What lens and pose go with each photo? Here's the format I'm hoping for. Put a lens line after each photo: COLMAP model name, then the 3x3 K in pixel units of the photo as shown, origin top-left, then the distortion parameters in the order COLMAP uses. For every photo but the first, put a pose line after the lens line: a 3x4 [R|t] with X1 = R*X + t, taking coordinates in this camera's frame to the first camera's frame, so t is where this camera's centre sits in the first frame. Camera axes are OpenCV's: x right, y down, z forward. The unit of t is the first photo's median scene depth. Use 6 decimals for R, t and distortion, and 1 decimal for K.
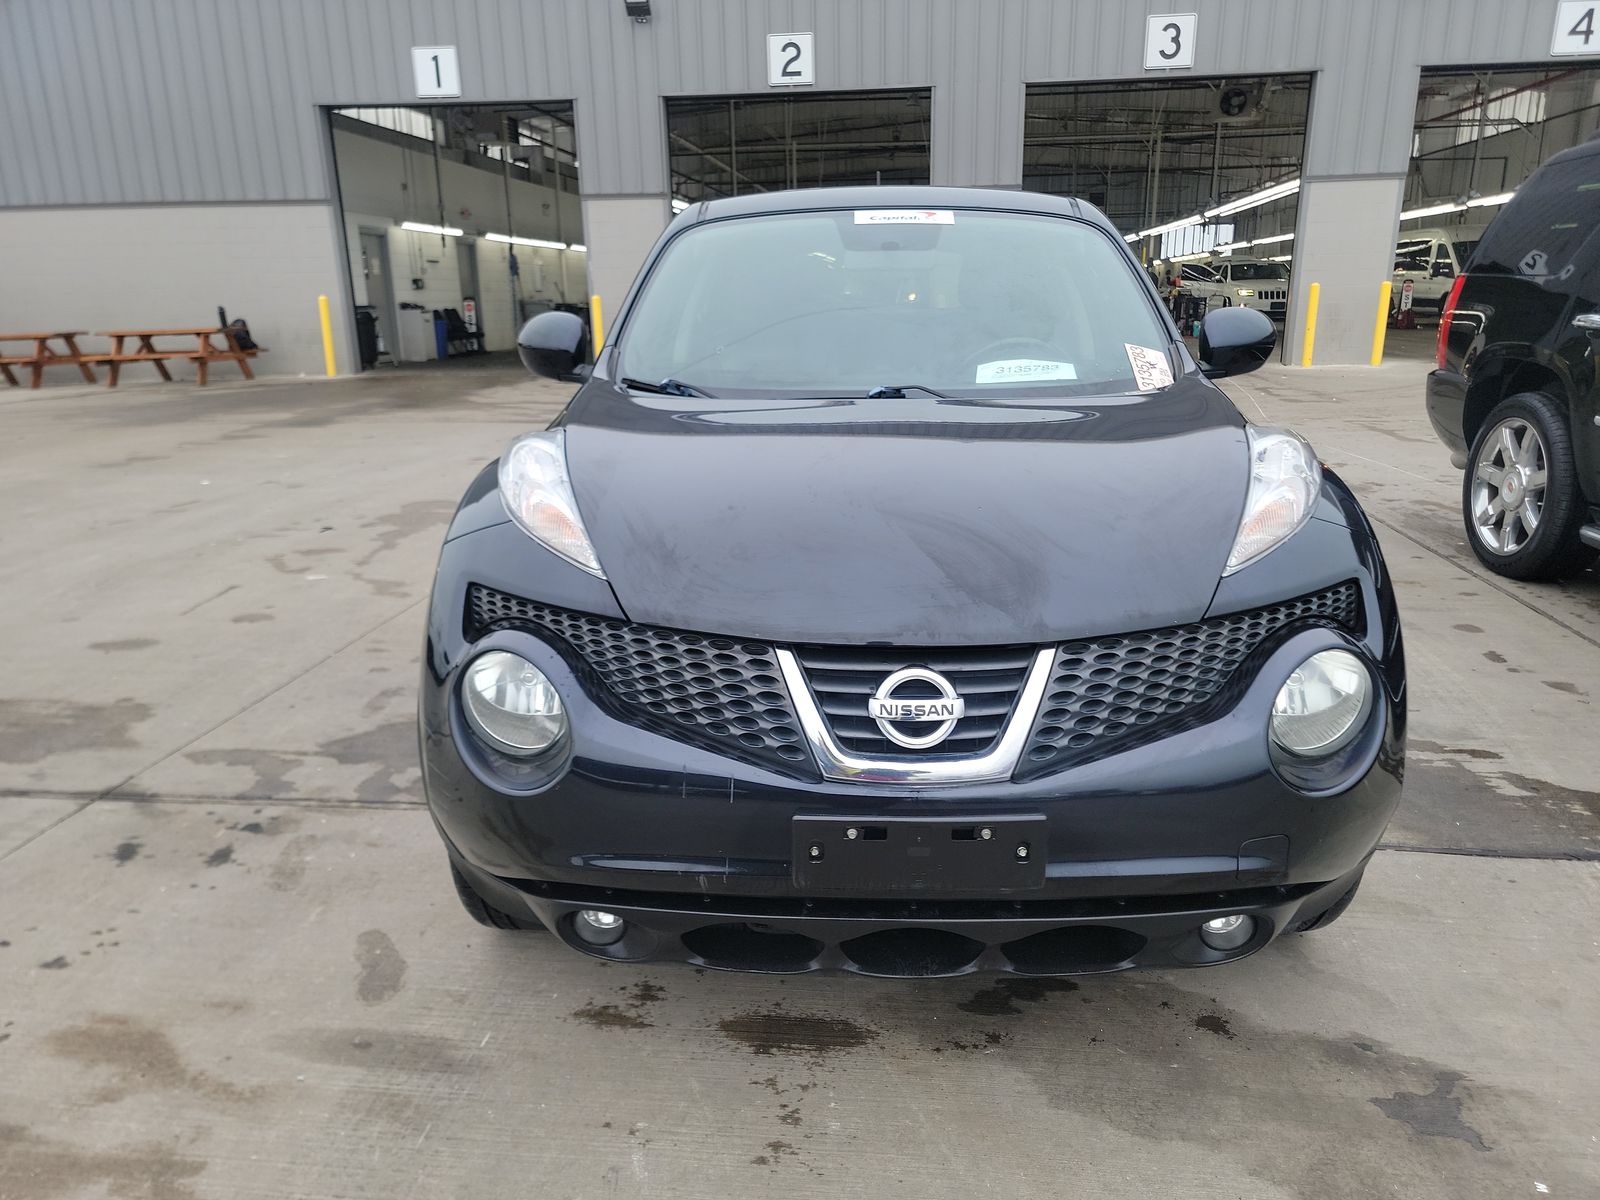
lens RADIAL K [[1107.0, 0, 848.8], [0, 1107.0, 610.5], [0, 0, 1]] dist [0.066872, -0.045884]
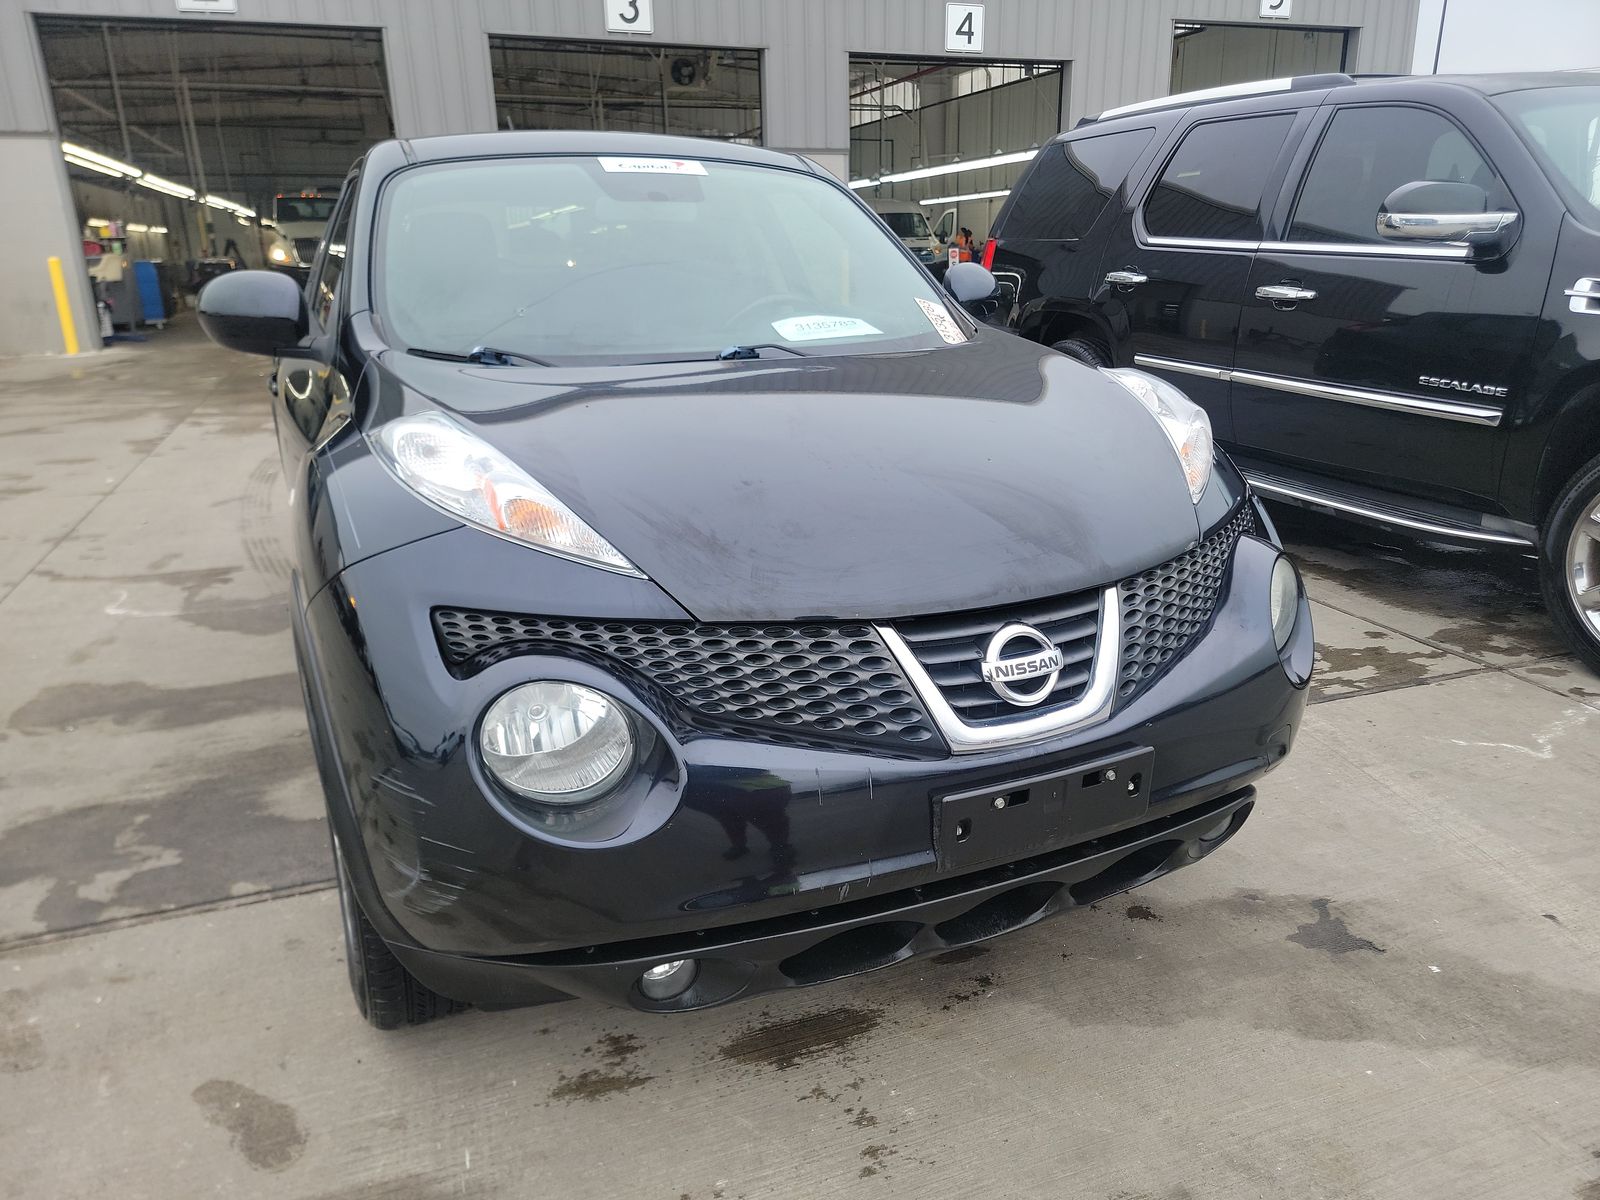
lens RADIAL K [[1102.1, 0, 824.7], [0, 1102.1, 601.4], [0, 0, 1]] dist [0.067219, -0.052391]
pose [[0.894997, -0.136507, 0.424671, -0.417634], [0.126895, 0.990605, 0.050989, -0.033142], [-0.427642, 0.008253, 0.903911, 0.156156]]
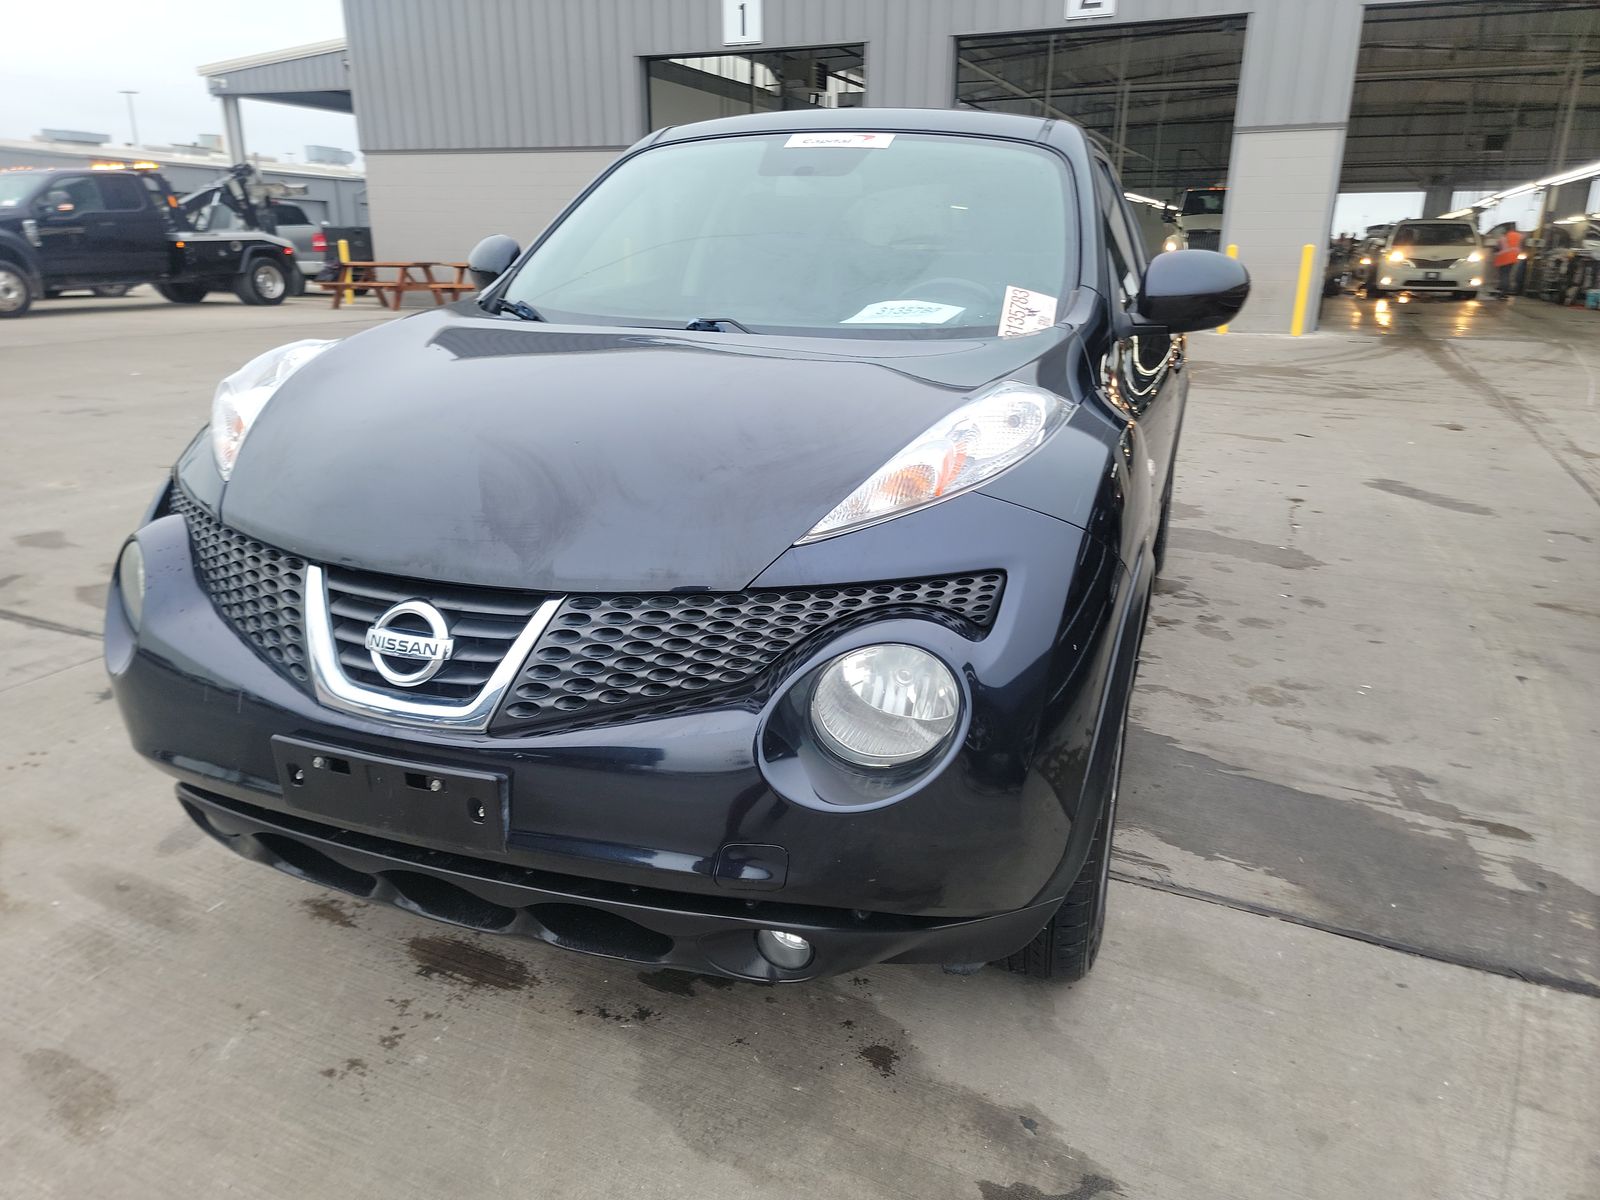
lens RADIAL K [[1110.2, 0, 826.5], [0, 1110.2, 610.2], [0, 0, 1]] dist [0.065358, -0.043687]
pose [[0.945990, 0.126424, -0.298529, 0.560310], [-0.115104, 0.991814, 0.055277, -0.027480], [0.303074, -0.017930, 0.952798, 0.166196]]
